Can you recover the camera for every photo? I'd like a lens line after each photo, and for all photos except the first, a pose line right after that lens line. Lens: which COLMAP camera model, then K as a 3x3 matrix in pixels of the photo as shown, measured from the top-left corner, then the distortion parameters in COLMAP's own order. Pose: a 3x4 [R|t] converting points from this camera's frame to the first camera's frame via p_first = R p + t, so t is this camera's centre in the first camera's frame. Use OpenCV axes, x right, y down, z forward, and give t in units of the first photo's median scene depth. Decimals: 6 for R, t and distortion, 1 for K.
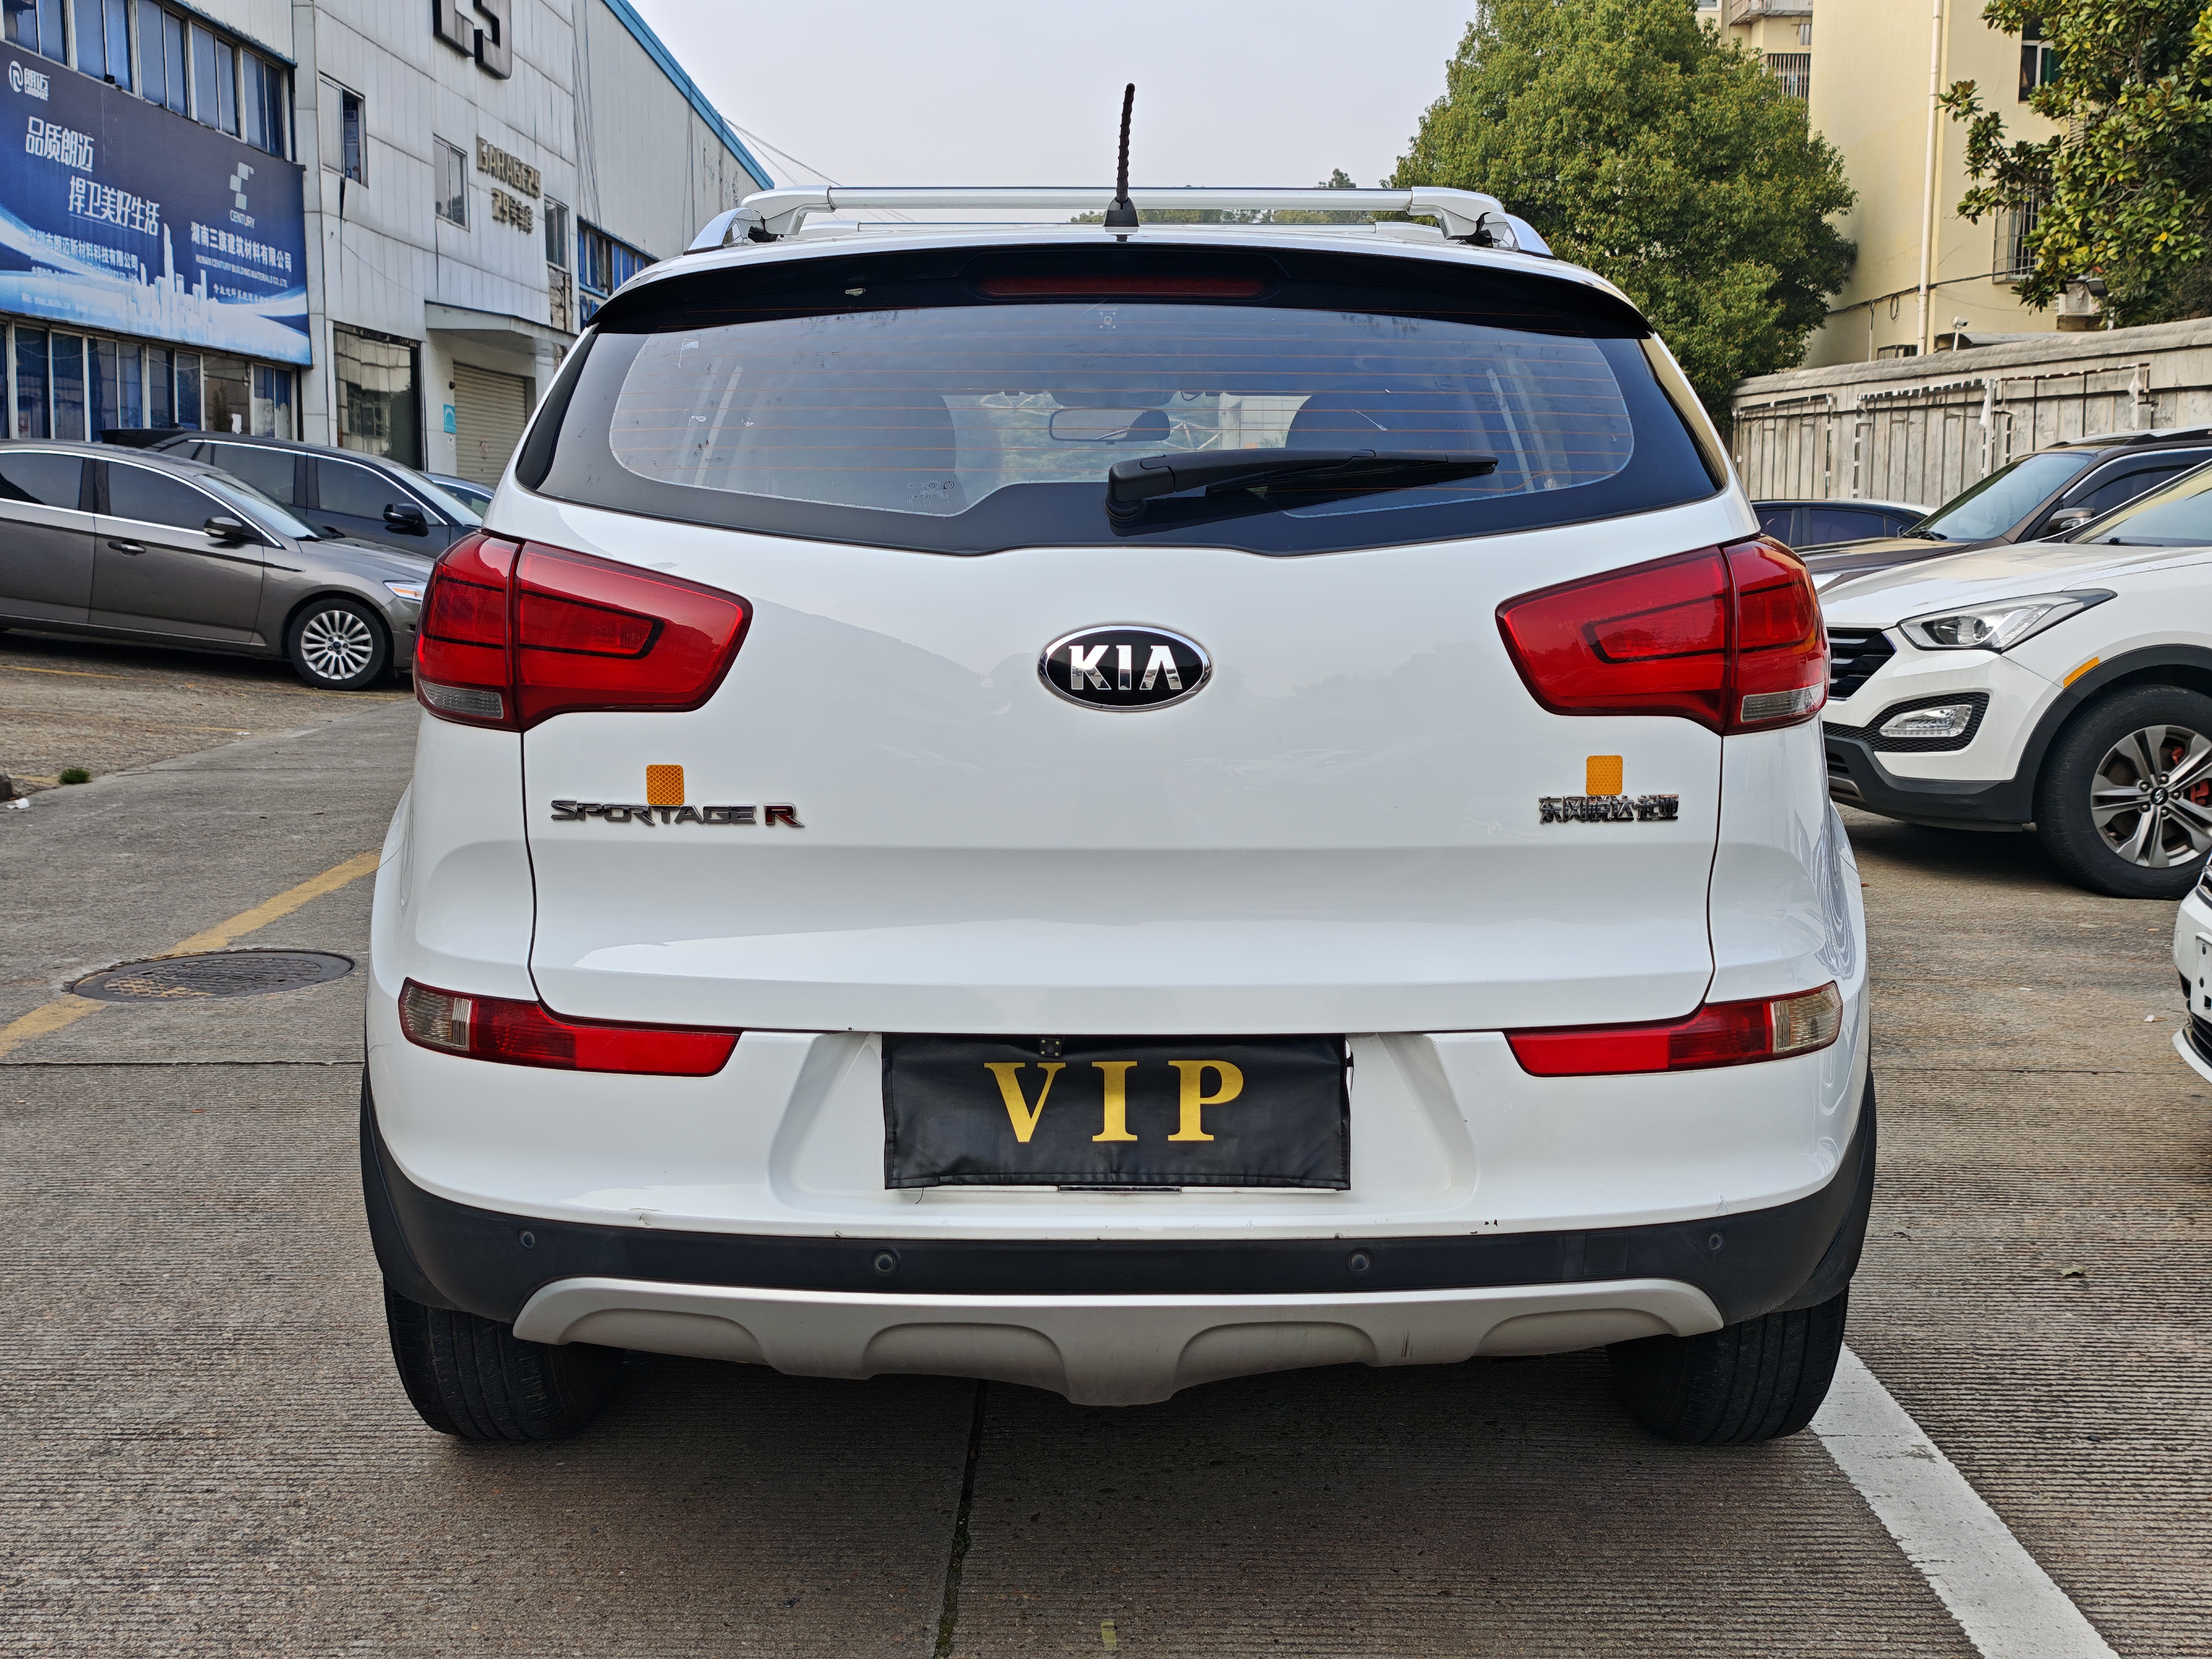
lens RADIAL K [[2402.0, 0, 1106.0], [0, 2402.0, 829.5], [0, 0, 1]] dist [0.057040, -0.172419]
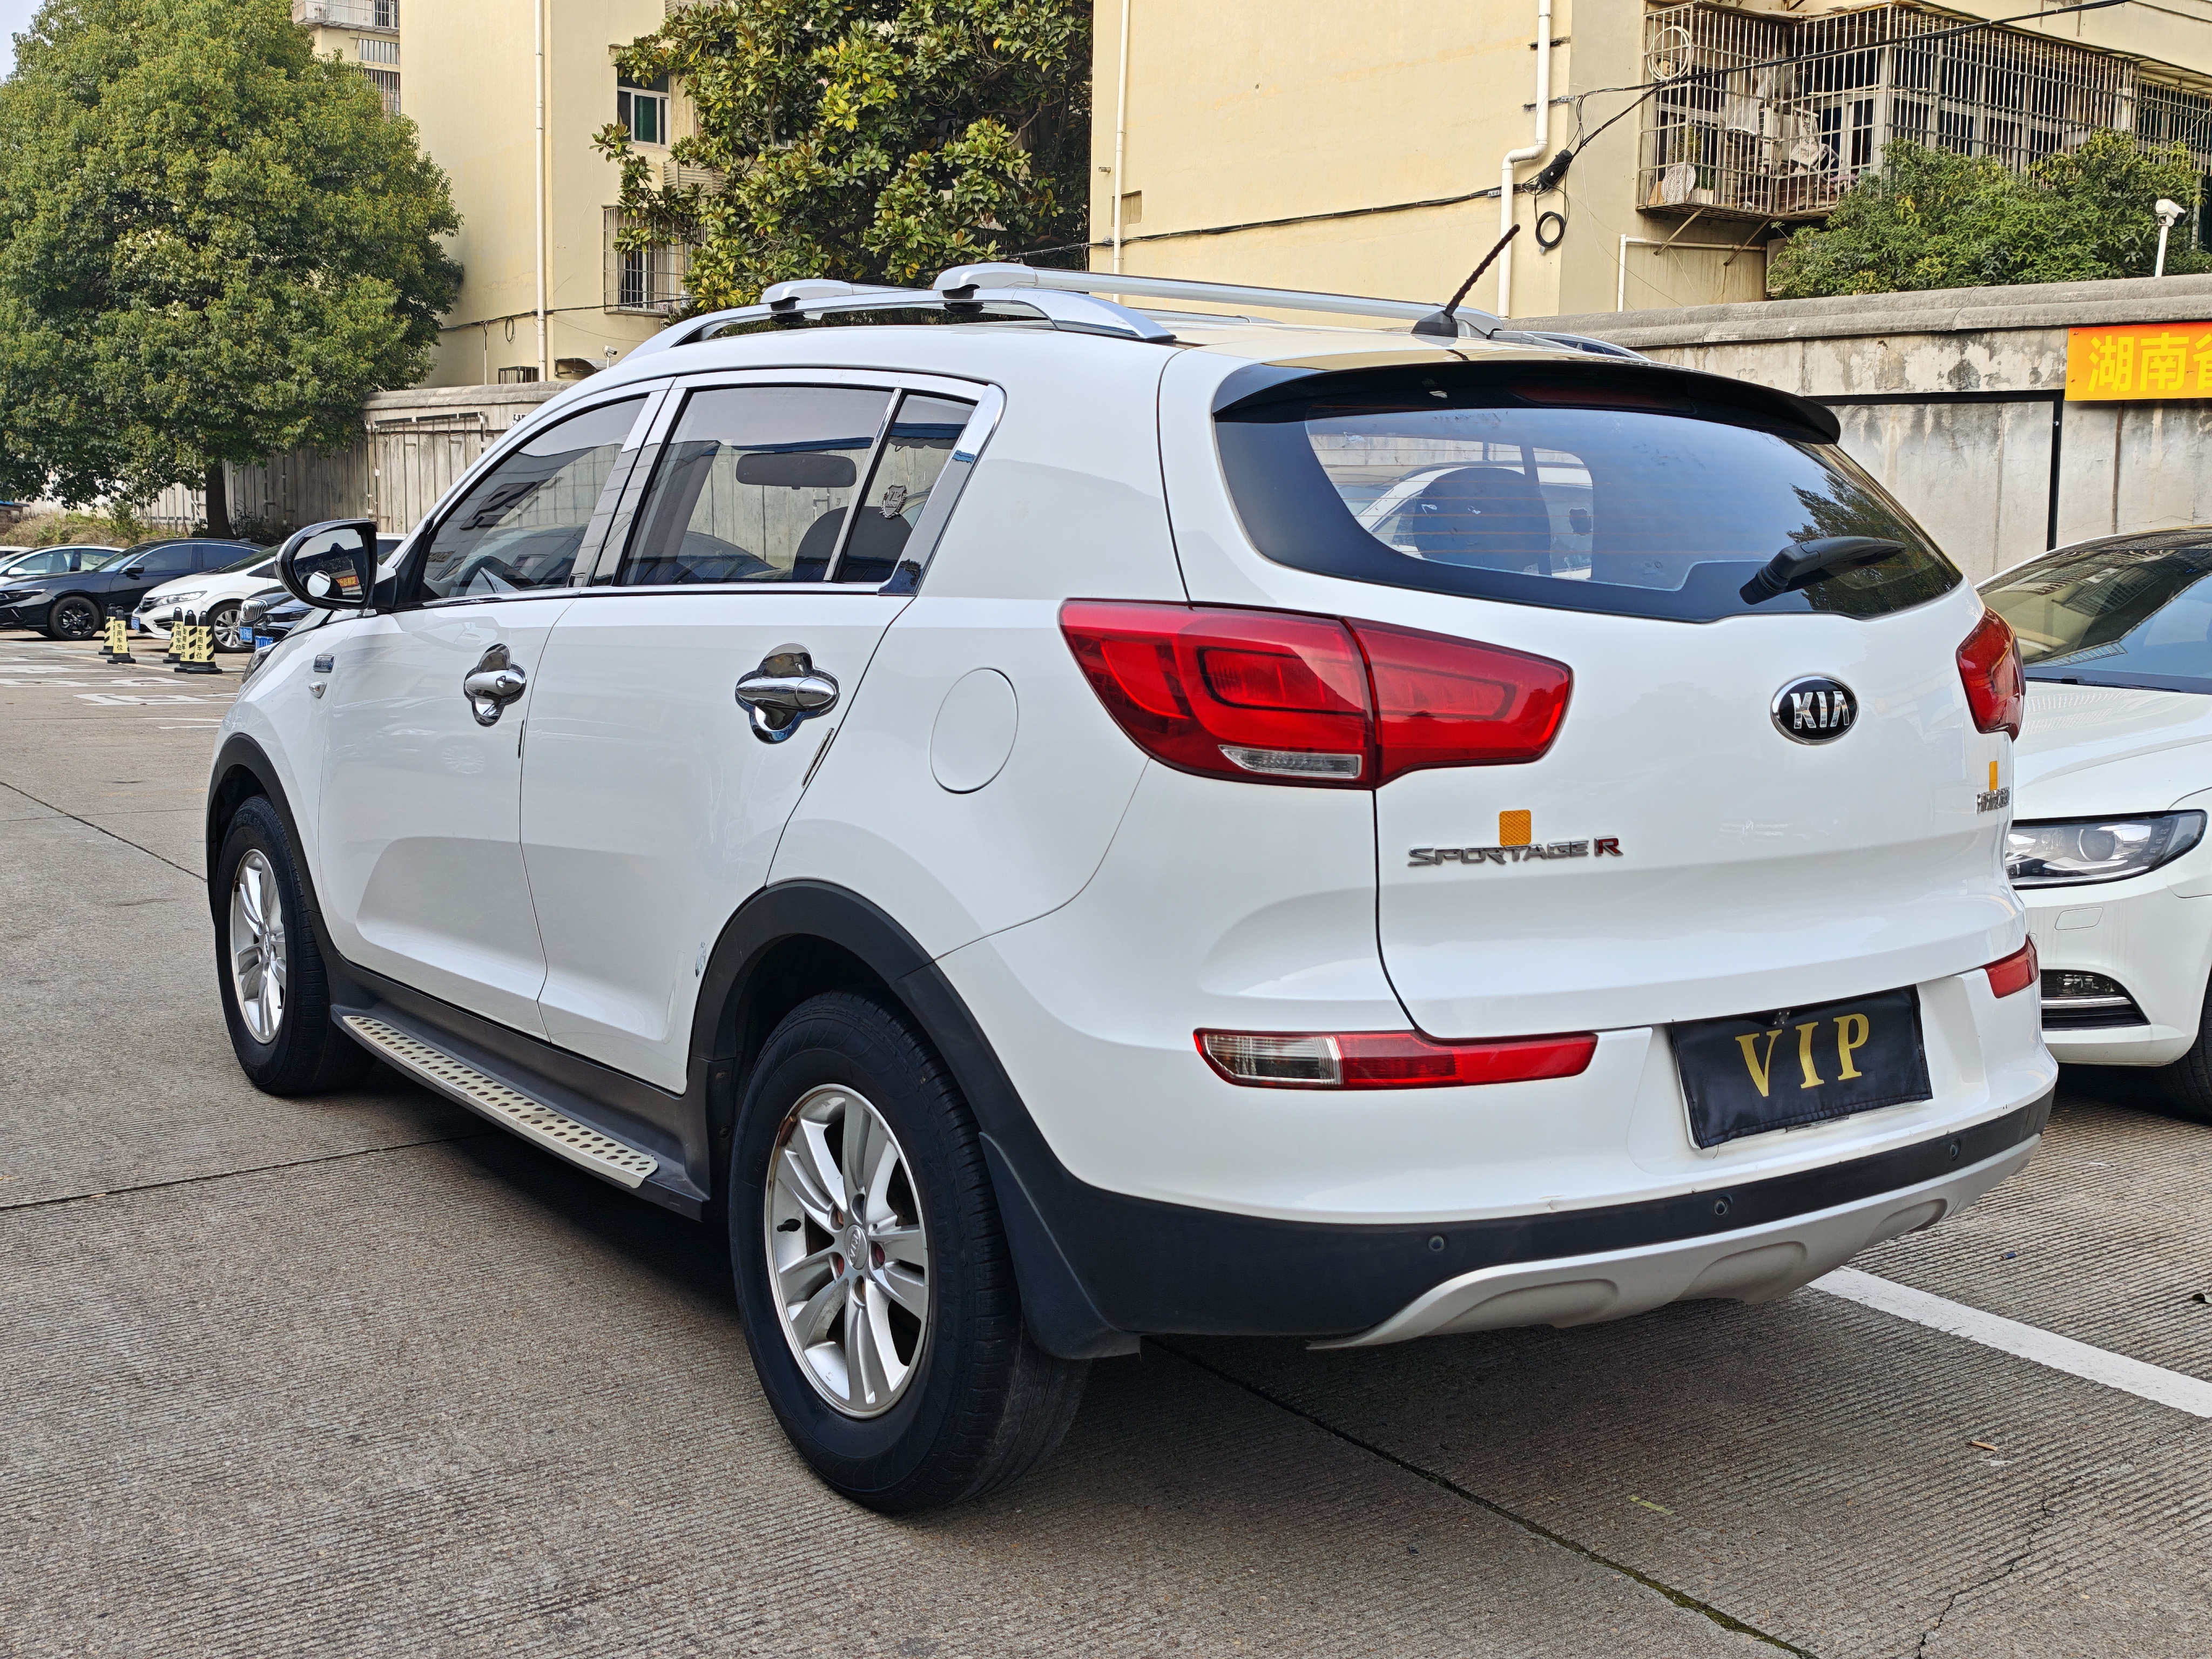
lens RADIAL K [[2402.0, 0, 1106.0], [0, 2402.0, 829.5], [0, 0, 1]] dist [0.057040, -0.172419]
pose [[0.796309, -0.067240, 0.601141, -0.138410], [0.068627, 0.997428, 0.020659, -0.007391], [-0.600984, 0.024803, 0.798876, 0.028104]]
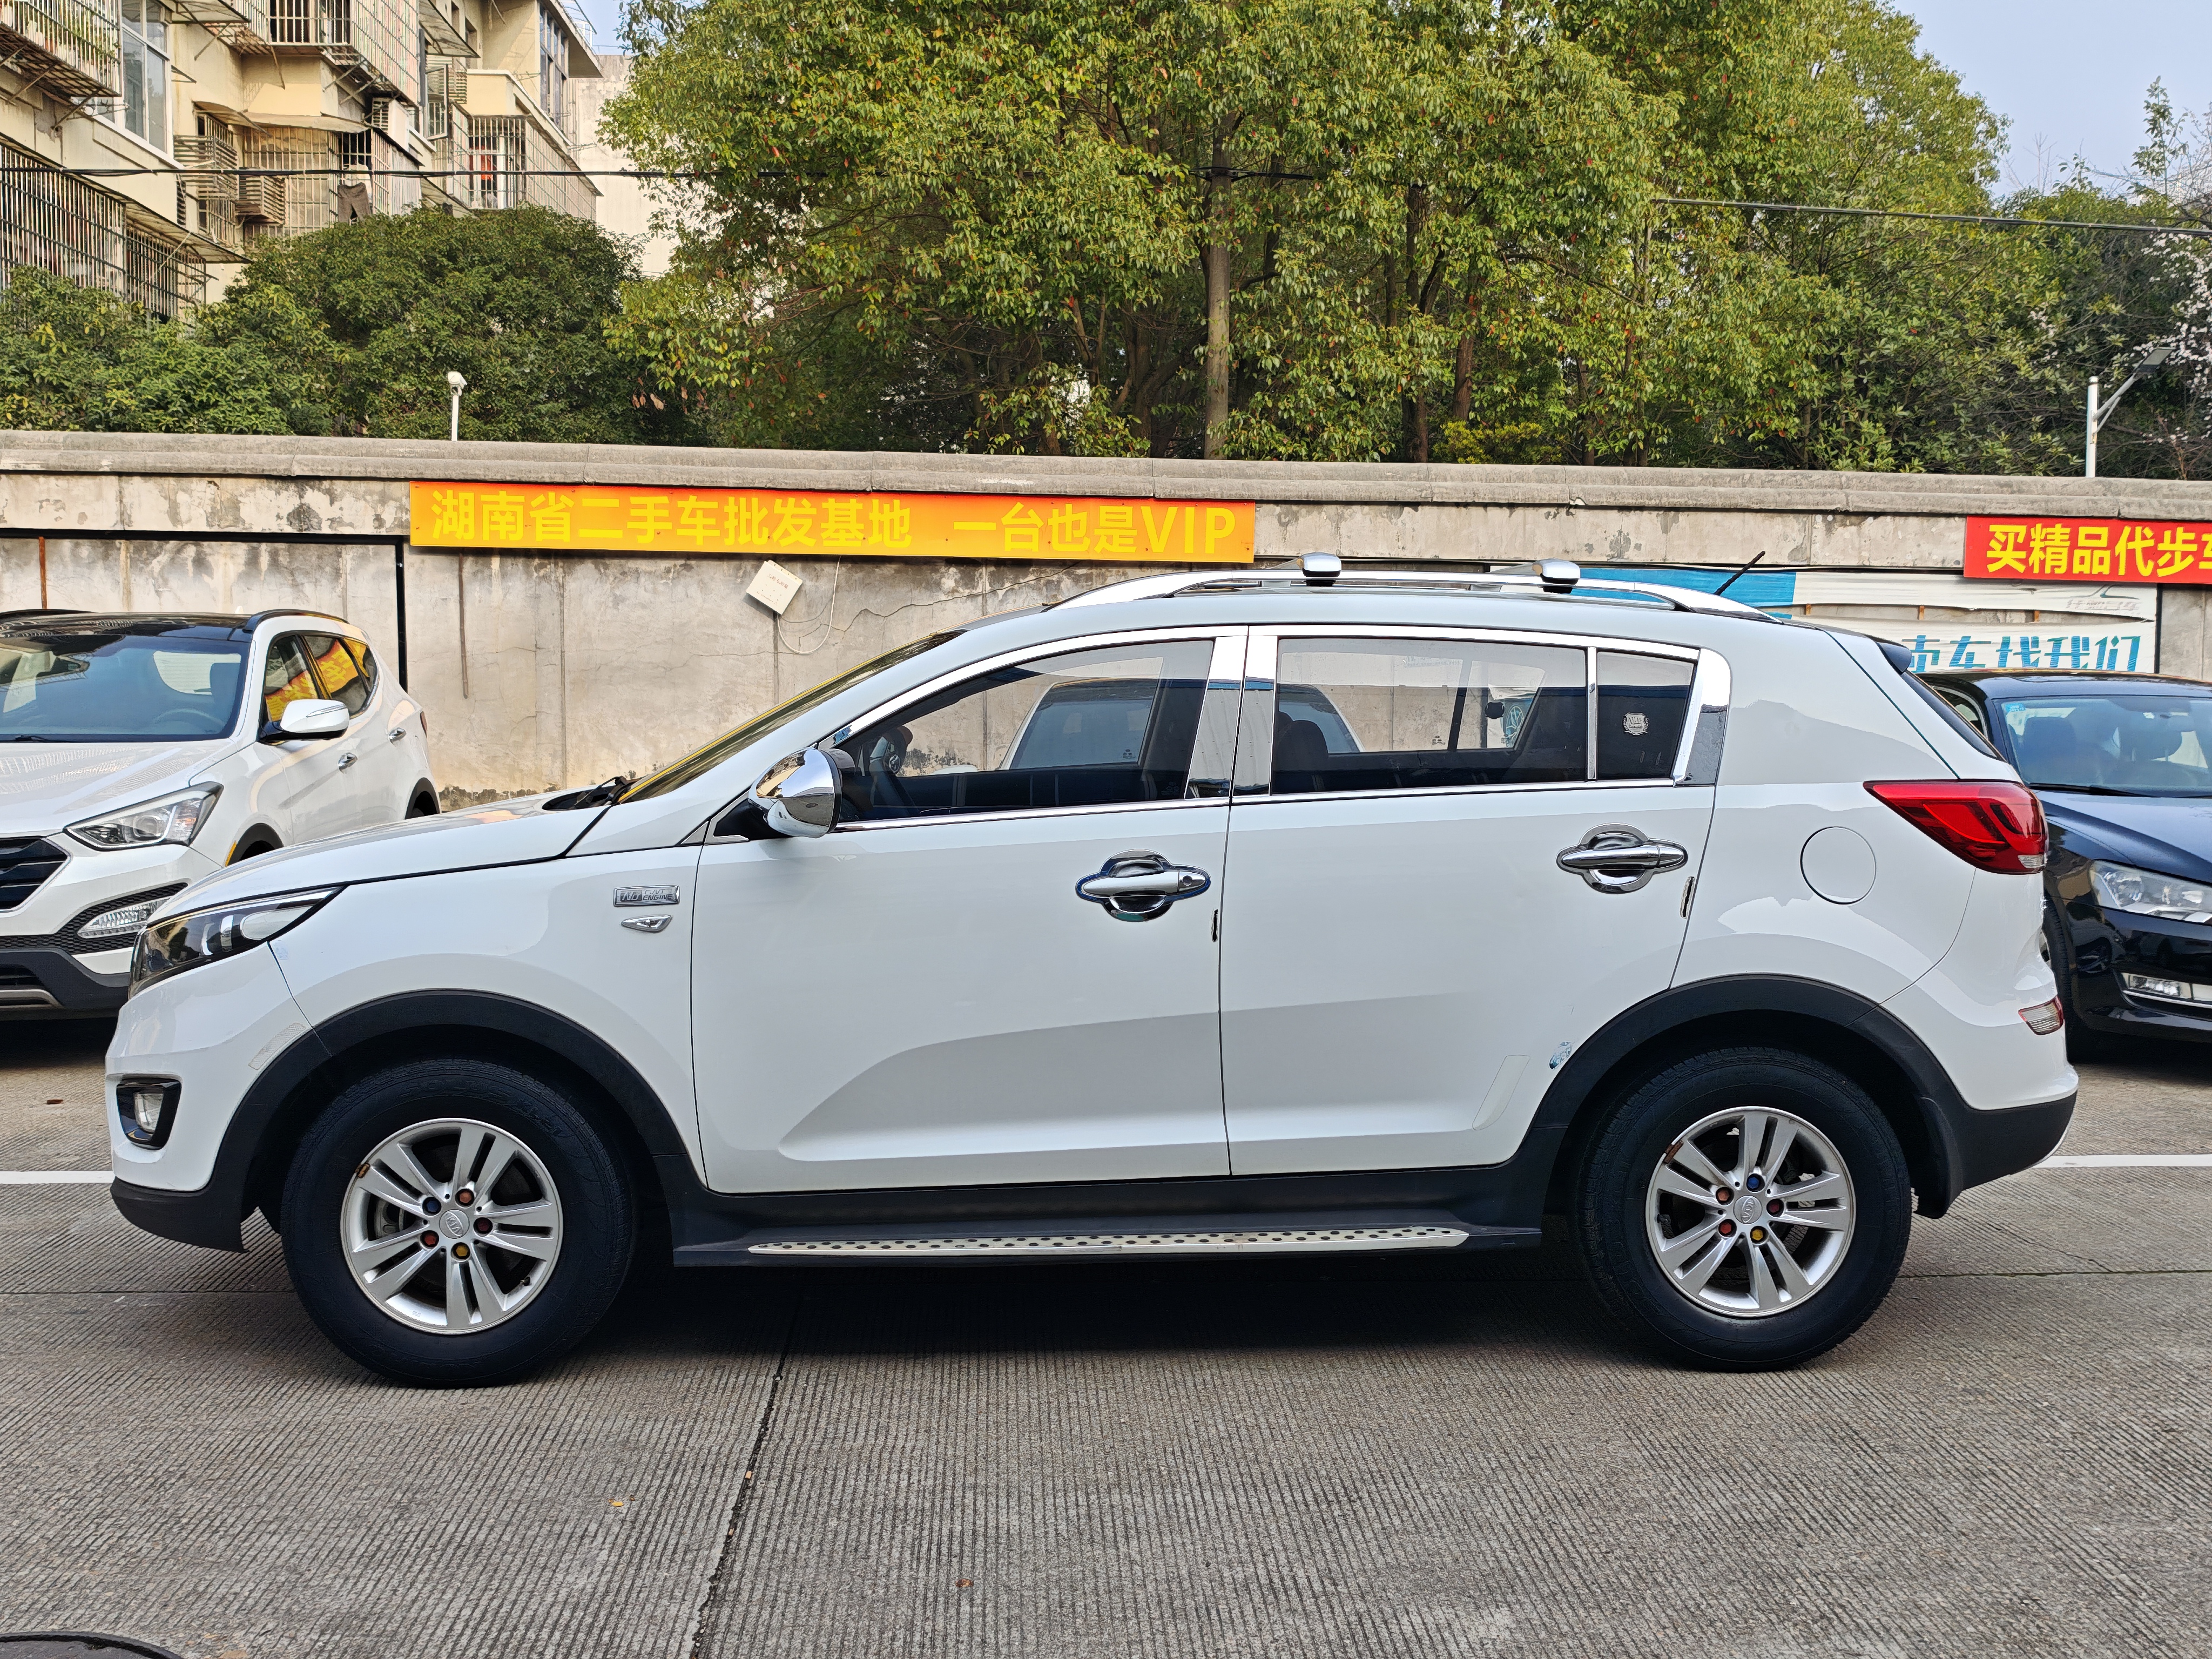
lens RADIAL K [[2503.0, 0, 1106.0], [0, 2503.0, 829.5], [0, 0, 1]] dist [0.126614, -0.408987]
pose [[-0.108551, -0.080733, 0.990807, -0.320033], [0.128975, 0.987129, 0.094563, -0.053195], [-0.985689, 0.138054, -0.096741, 0.275032]]
